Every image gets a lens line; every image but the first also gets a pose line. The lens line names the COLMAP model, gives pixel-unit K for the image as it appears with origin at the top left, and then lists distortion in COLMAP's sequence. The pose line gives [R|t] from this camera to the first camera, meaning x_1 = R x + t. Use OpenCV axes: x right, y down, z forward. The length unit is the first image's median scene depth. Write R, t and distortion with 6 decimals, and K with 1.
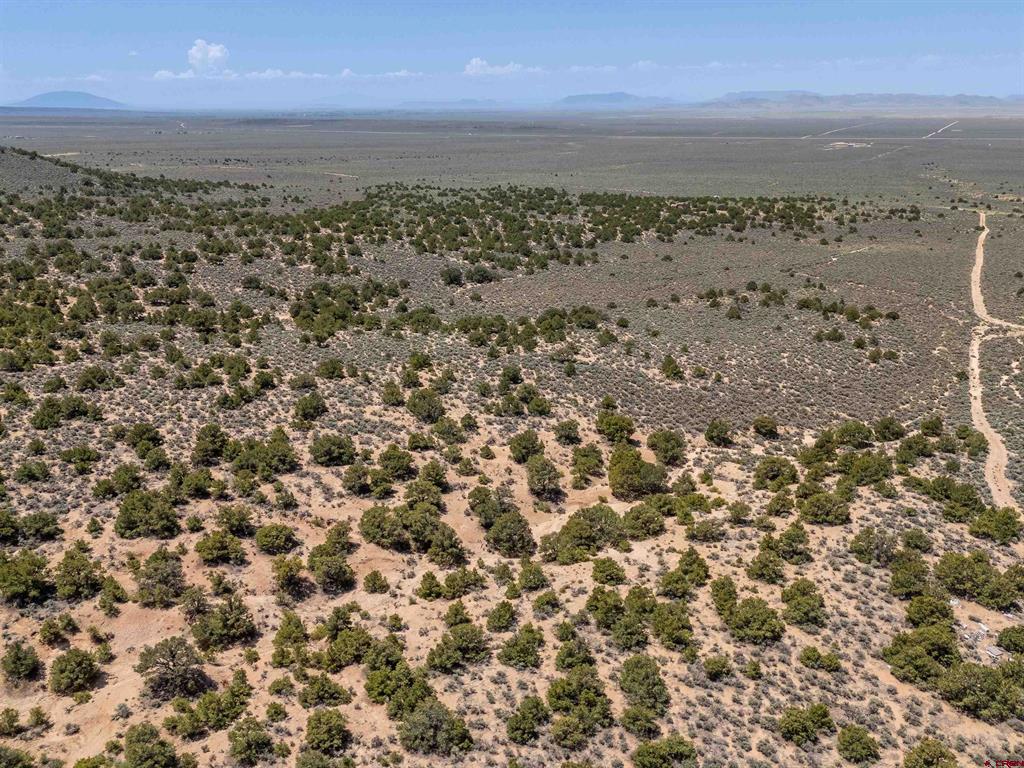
lens RADIAL K [[788.2, 0, 524.3], [0, 788.2, 376.6], [0, 0, 1]] dist [0.069812, -0.059748]
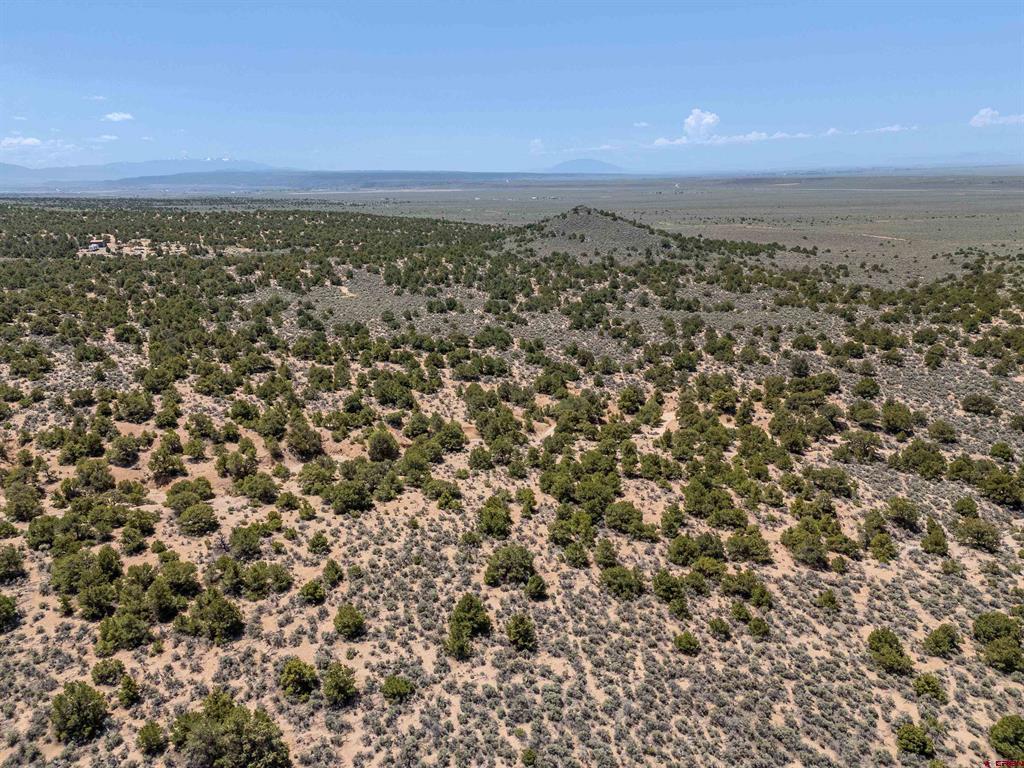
lens RADIAL K [[747.0, 0, 512.0], [0, 747.0, 384.0], [0, 0, 1]] dist [0.076208, -0.070097]
pose [[0.843446, 0.134285, -0.520161, -0.515223], [-0.158728, 0.987319, -0.002492, -0.103303], [0.513230, 0.084666, 0.854065, 0.328392]]
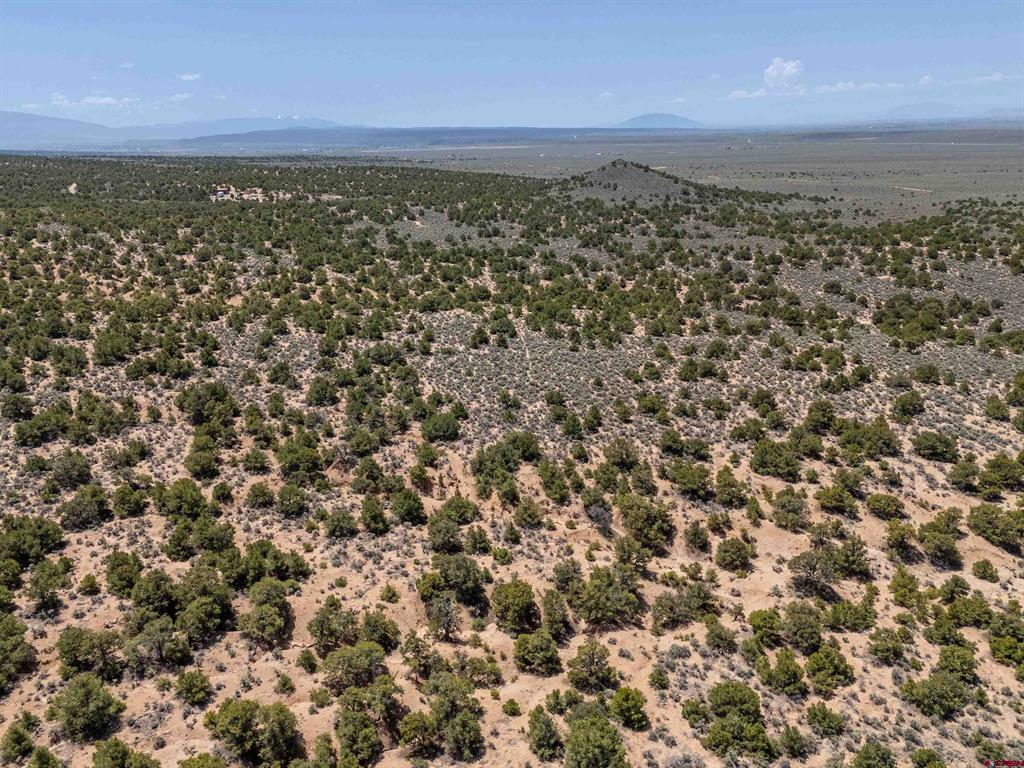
lens RADIAL K [[788.2, 0, 524.3], [0, 788.2, 376.6], [0, 0, 1]] dist [0.069812, -0.059748]
pose [[0.800376, 0.163803, -0.576686, -0.062854], [-0.173060, 0.984125, 0.039346, 0.041916], [0.573977, 0.068310, 0.816018, -0.139510]]
